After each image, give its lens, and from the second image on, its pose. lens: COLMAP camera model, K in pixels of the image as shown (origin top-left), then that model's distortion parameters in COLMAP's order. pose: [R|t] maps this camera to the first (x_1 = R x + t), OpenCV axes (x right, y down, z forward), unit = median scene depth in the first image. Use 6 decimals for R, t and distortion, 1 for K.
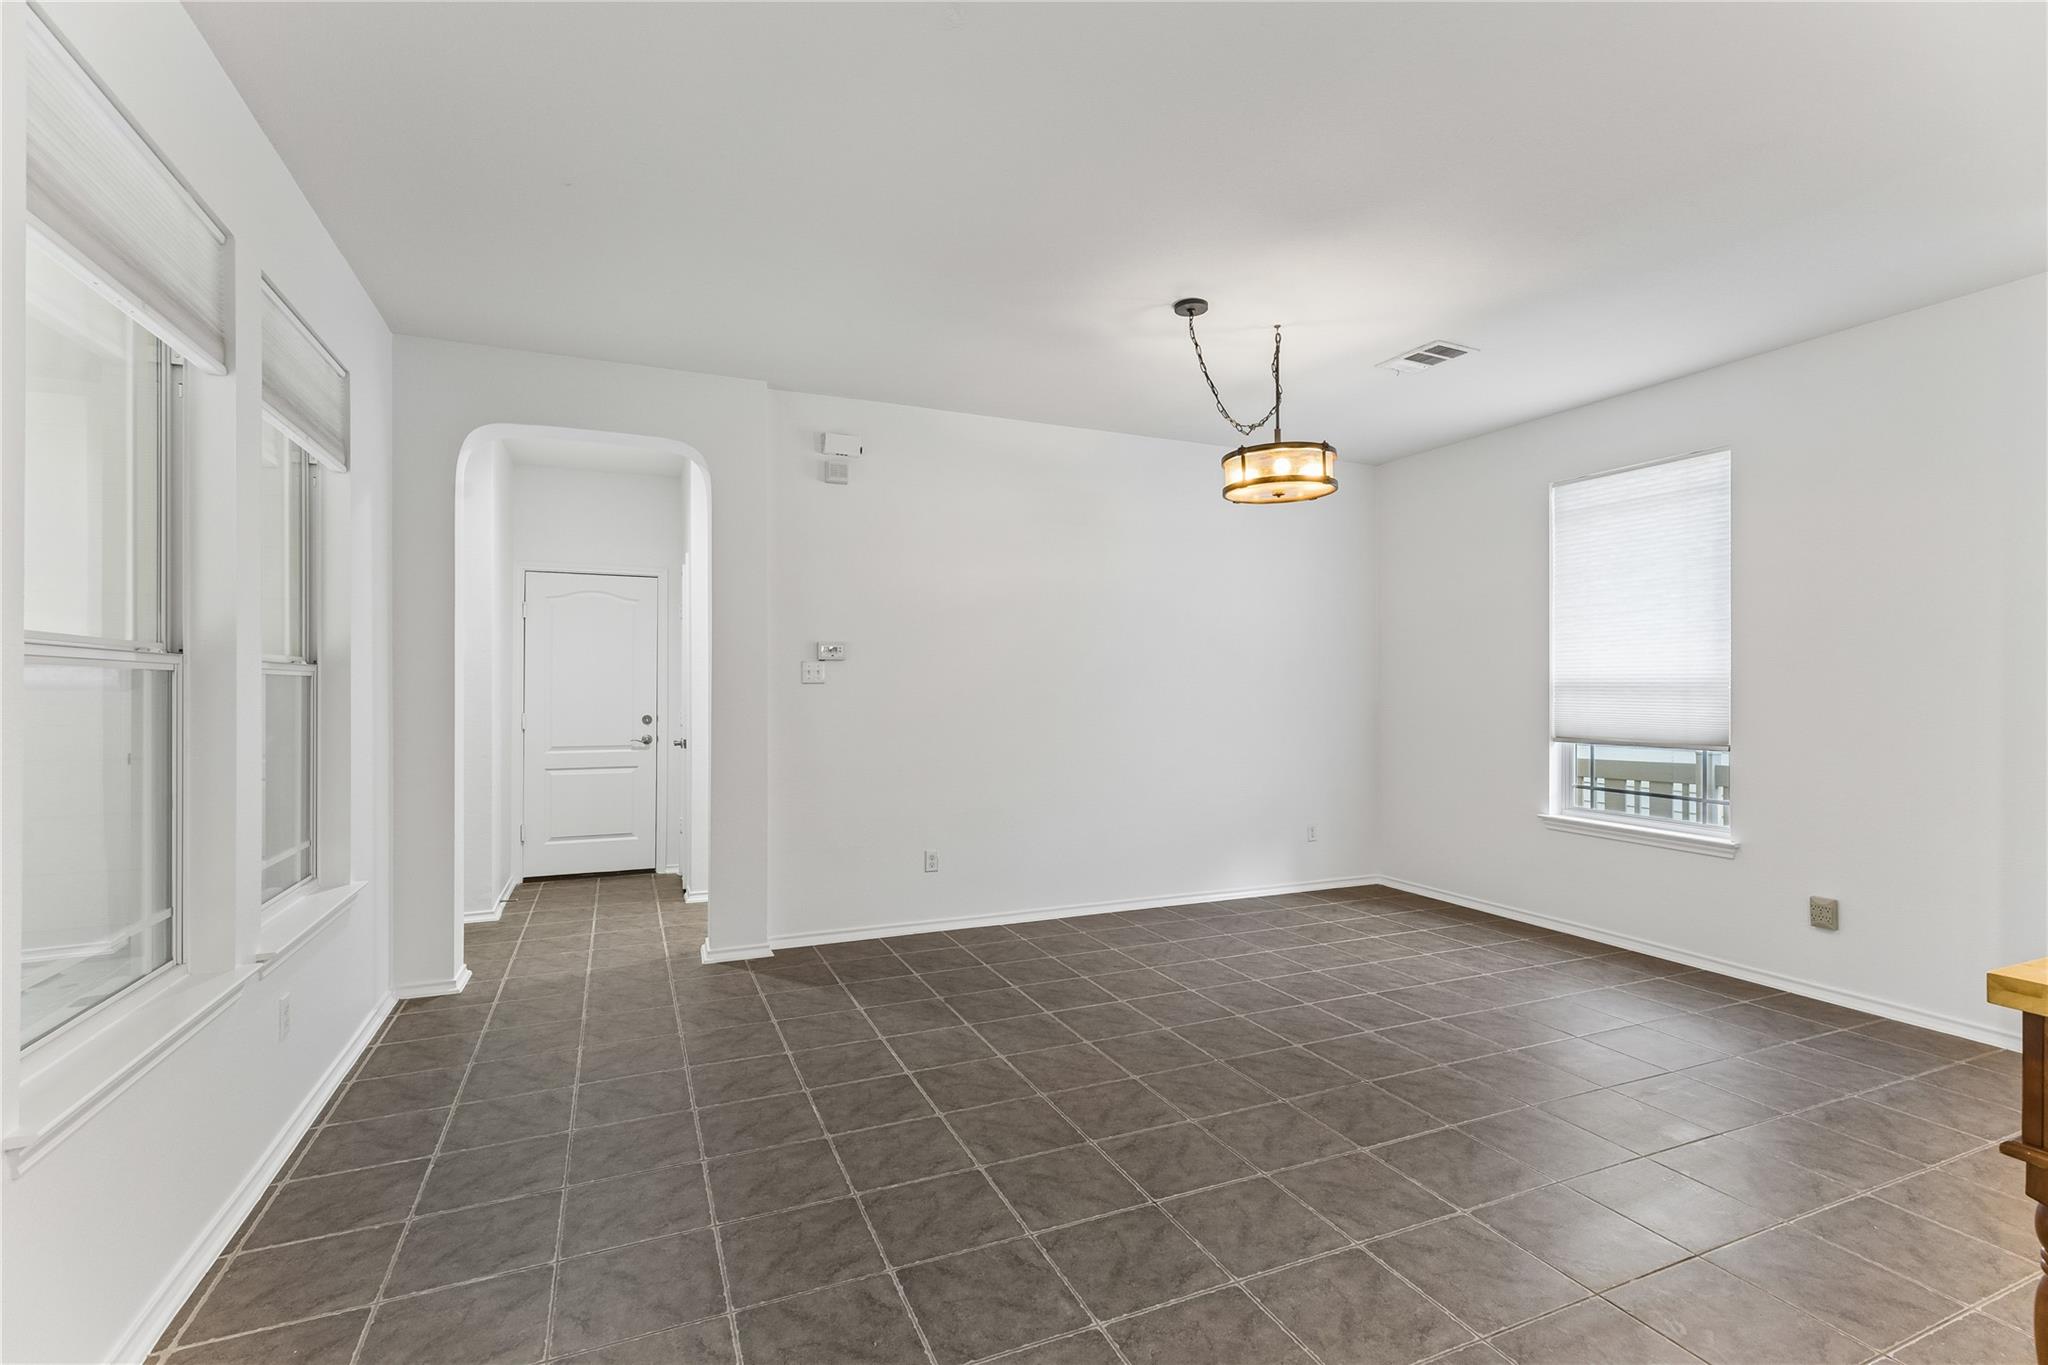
lens RADIAL K [[927.4, 0, 1025.3], [0, 927.4, 692.4], [0, 0, 1]] dist [0.001640, 0.000215]
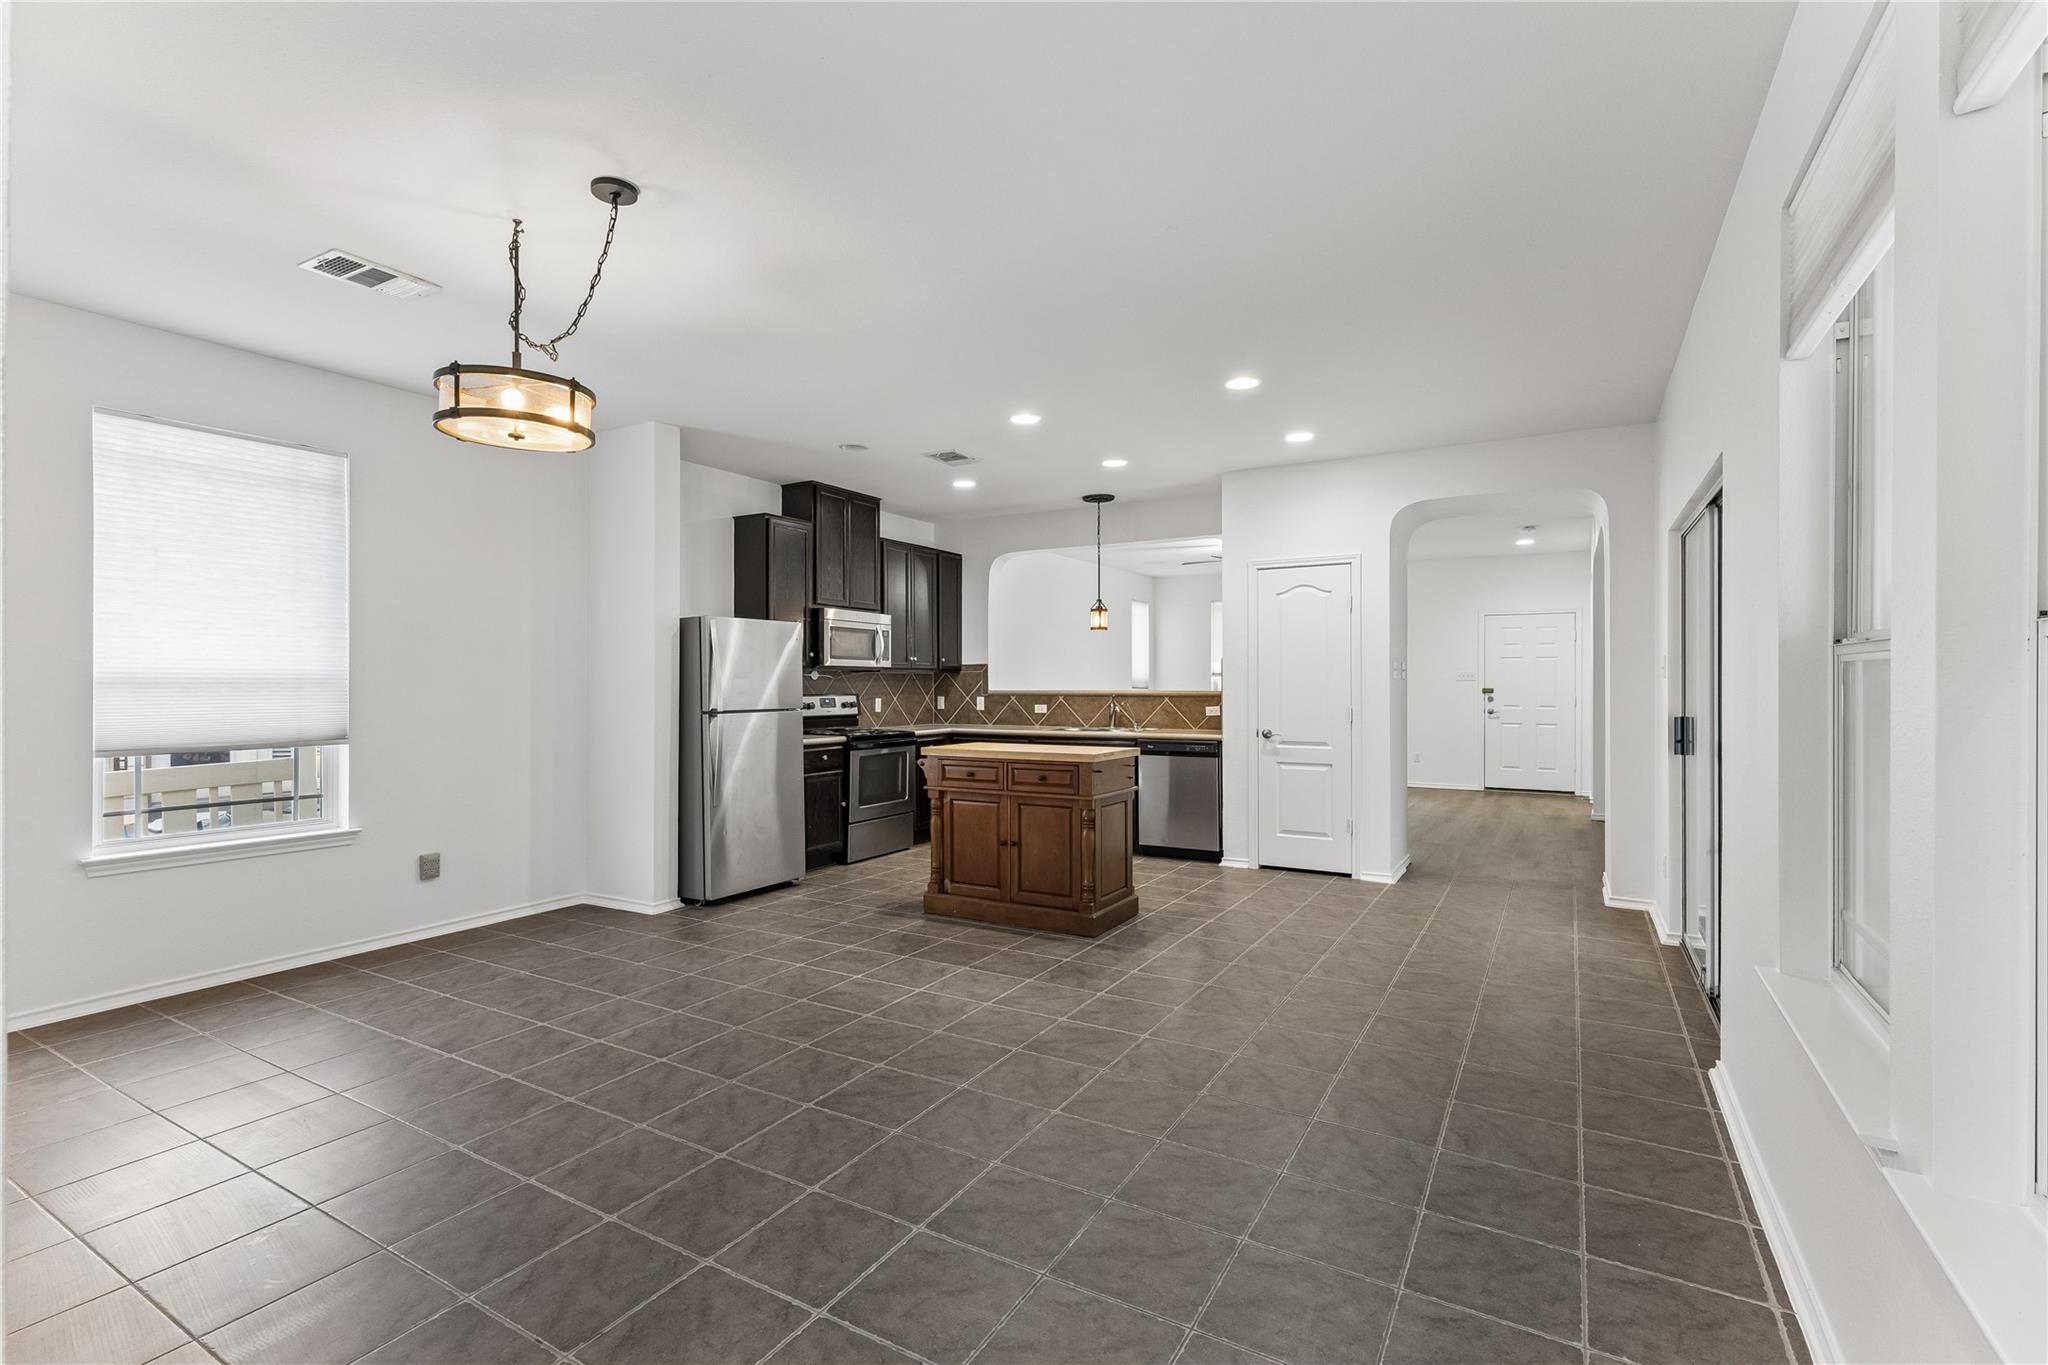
lens RADIAL K [[928.2, 0, 1028.9], [0, 928.2, 674.8], [0, 0, 1]] dist [0.001005, 0.000202]
pose [[-0.589511, 0.006497, 0.807734, -0.624038], [0.007428, 0.999969, -0.002622, -0.006622], [-0.807726, 0.004454, -0.589541, 1.123798]]
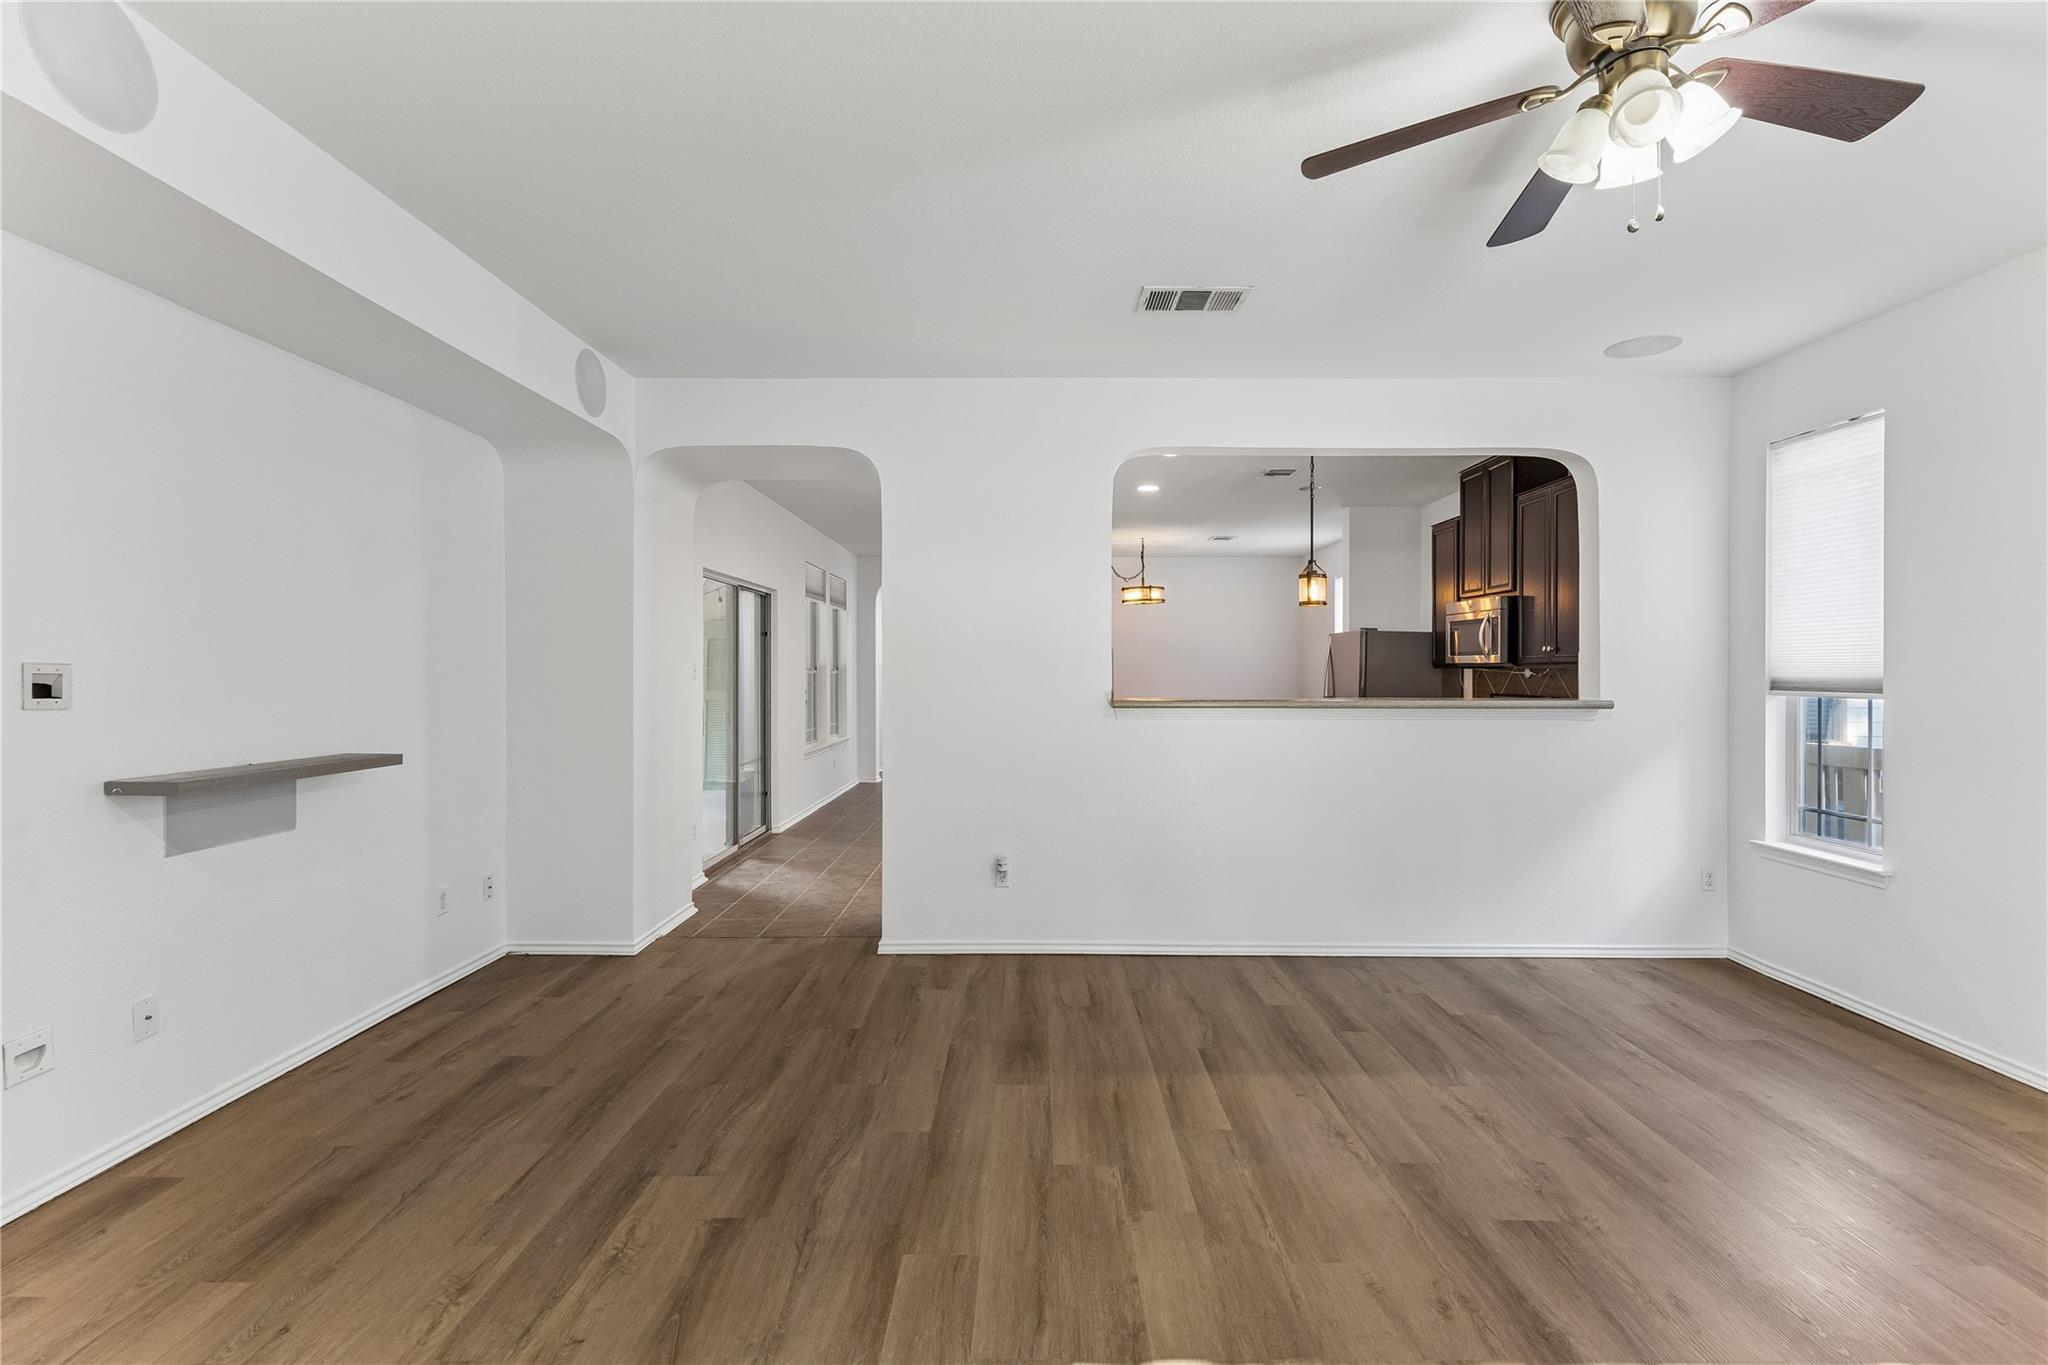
lens RADIAL K [[932.9, 0, 1023.8], [0, 932.9, 670.5], [0, 0, 1]] dist [0.003613, 0.000247]
pose [[0.912383, -0.001873, -0.409332, 1.053003], [-0.001999, 0.999957, -0.009032, -0.001340], [0.409332, 0.009059, 0.912341, -1.543615]]
